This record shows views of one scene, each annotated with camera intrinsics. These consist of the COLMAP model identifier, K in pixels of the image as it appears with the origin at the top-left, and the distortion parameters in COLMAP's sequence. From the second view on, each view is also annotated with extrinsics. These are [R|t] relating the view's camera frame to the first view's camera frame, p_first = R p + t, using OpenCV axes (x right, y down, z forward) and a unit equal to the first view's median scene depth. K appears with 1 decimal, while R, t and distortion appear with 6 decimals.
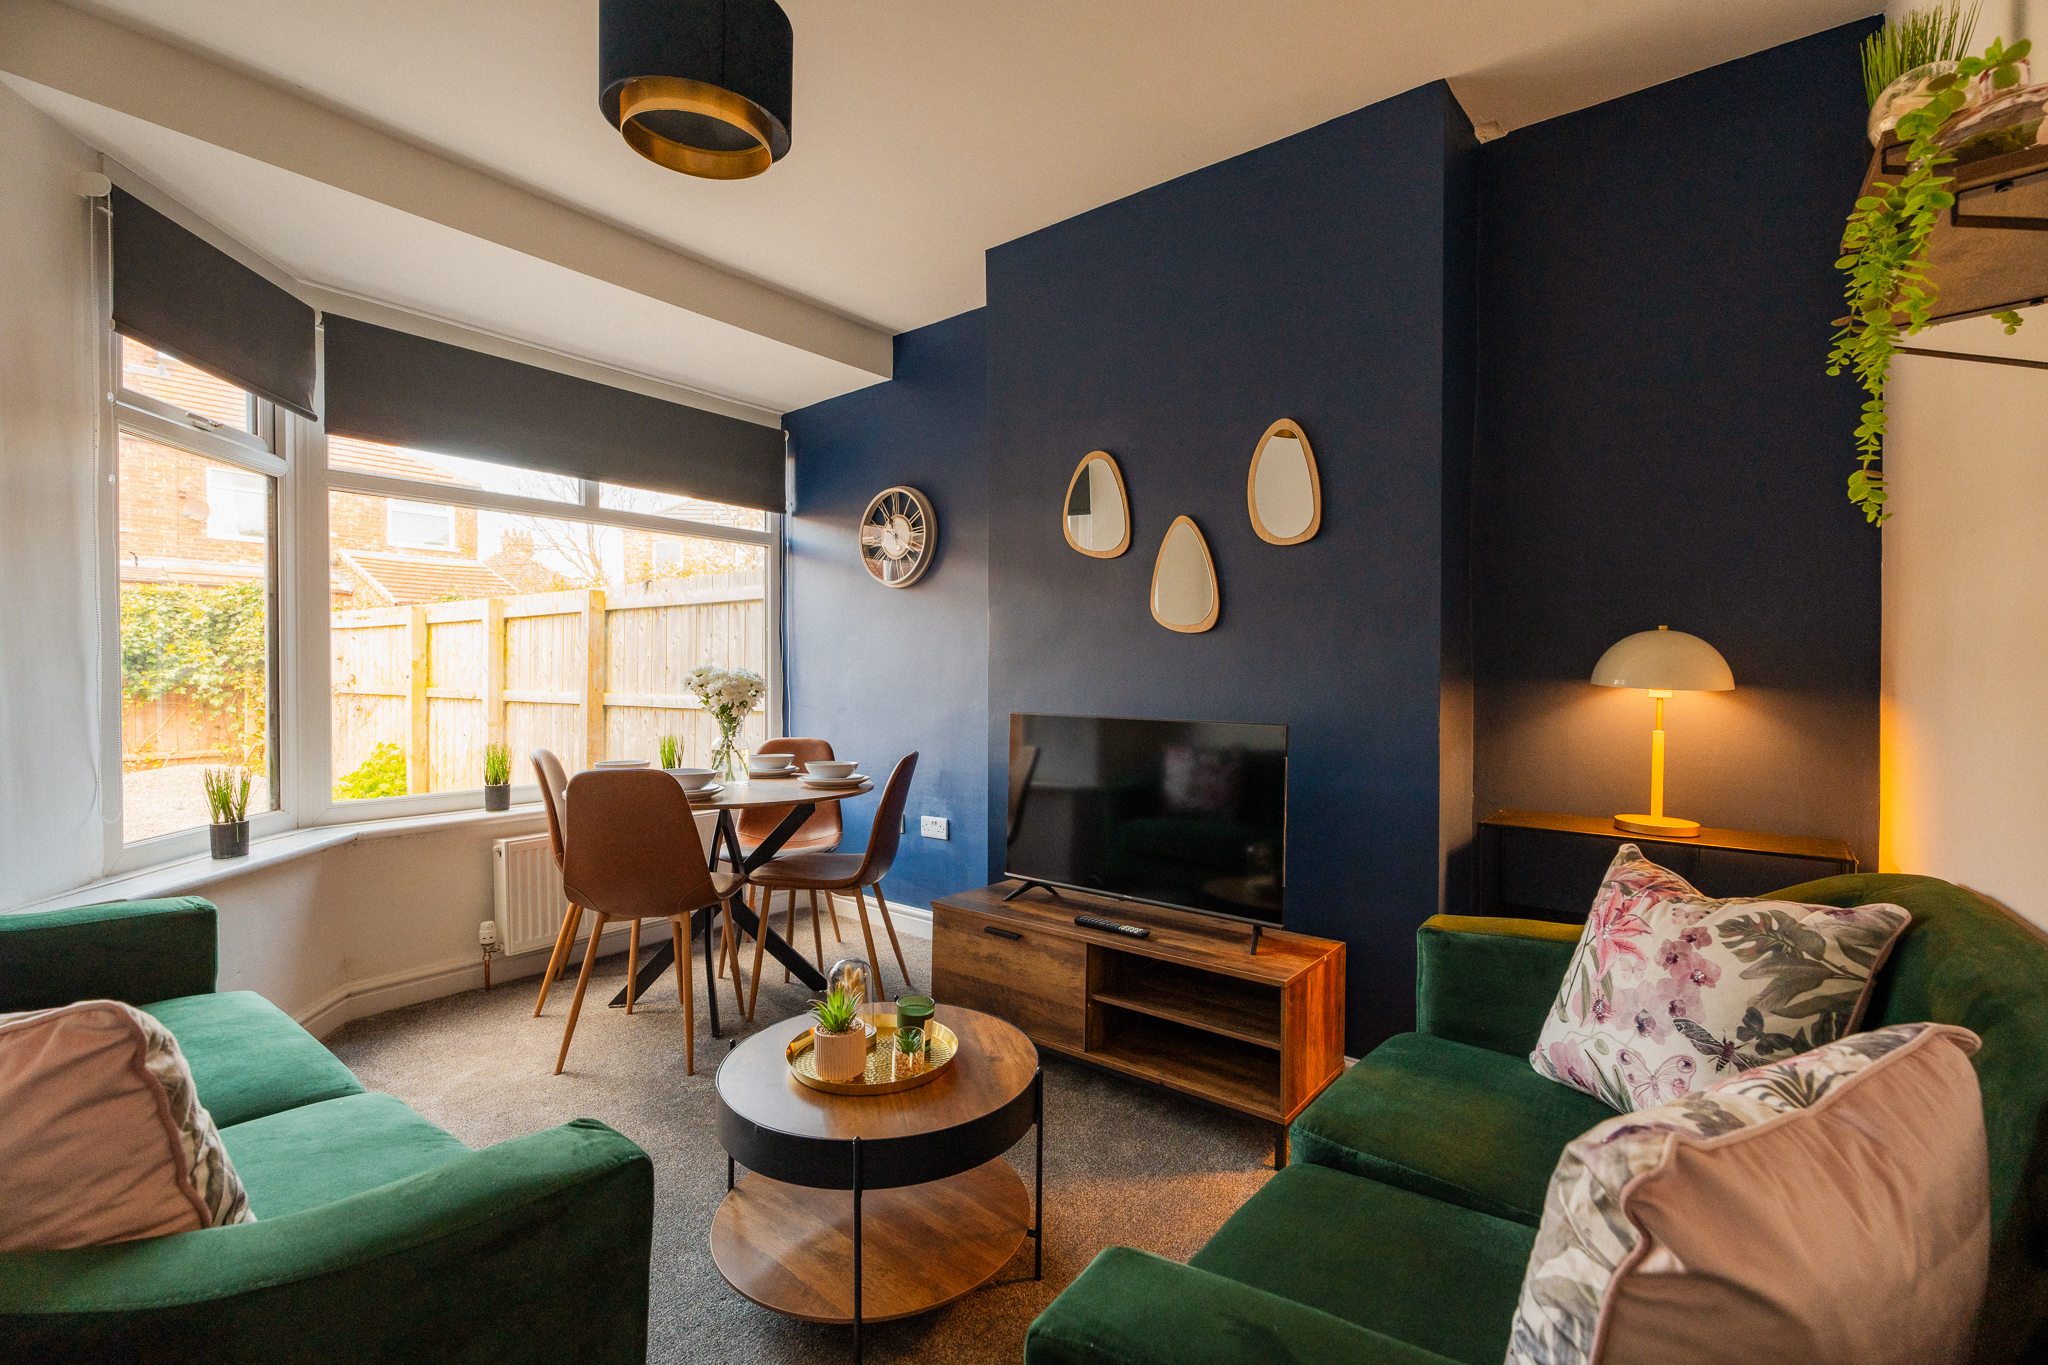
lens RADIAL K [[911.6, 0, 1021.0], [0, 911.6, 682.1], [0, 0, 1]] dist [0.009254, -0.002866]
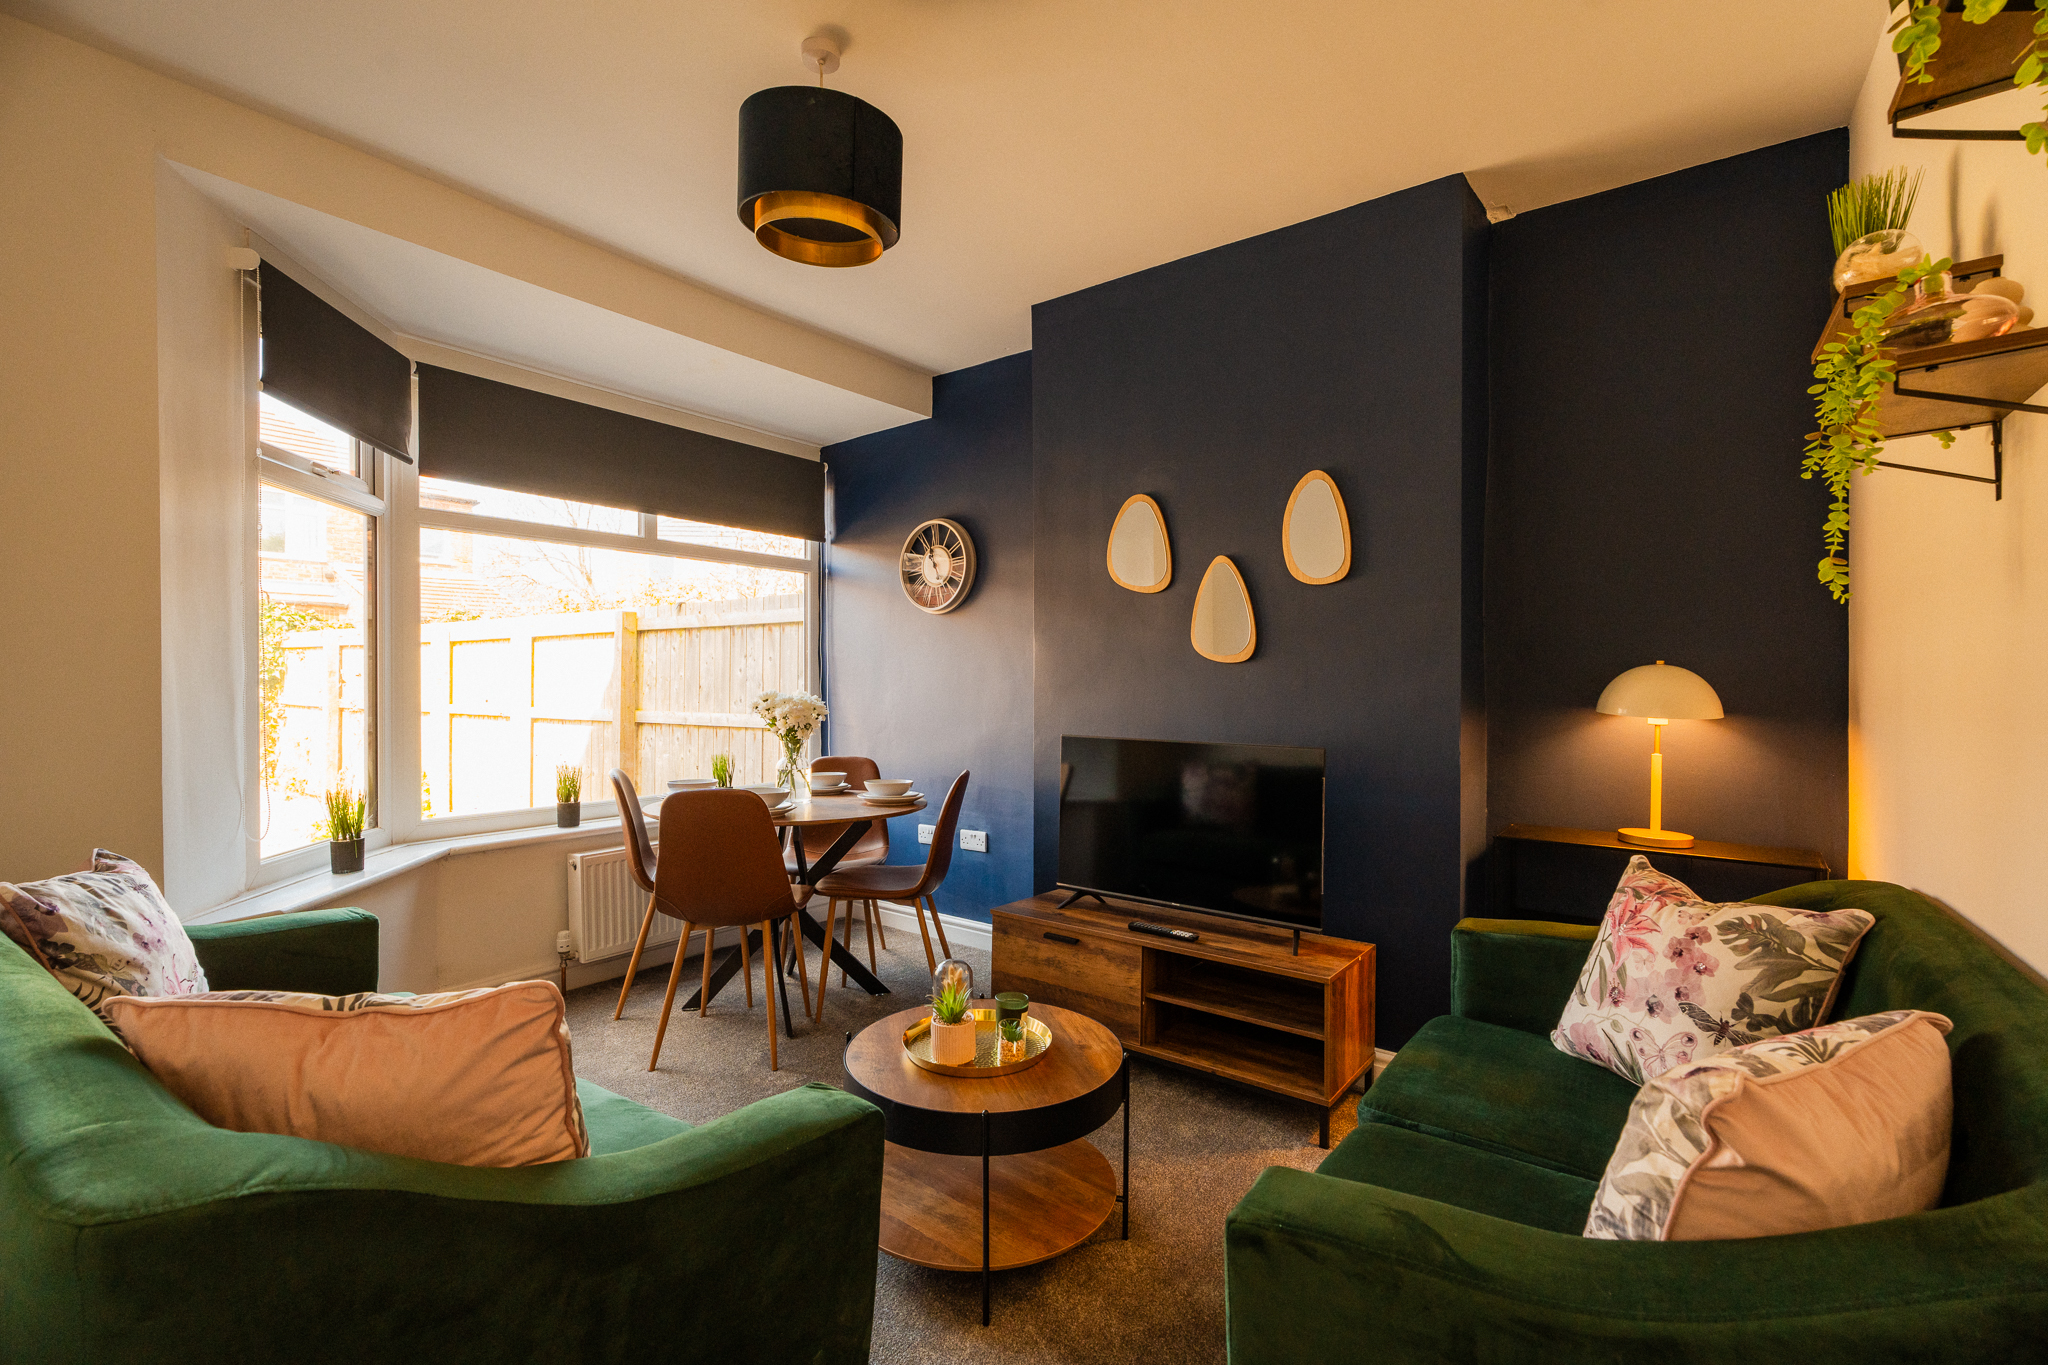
lens RADIAL K [[911.6, 0, 1023.9], [0, 911.6, 686.1], [0, 0, 1]] dist [0.009254, -0.002866]
pose [[0.999837, -0.000887, 0.018011, -0.091847], [0.001002, 0.999979, -0.006374, -0.021645], [-0.018005, 0.006391, 0.999817, -0.102724]]
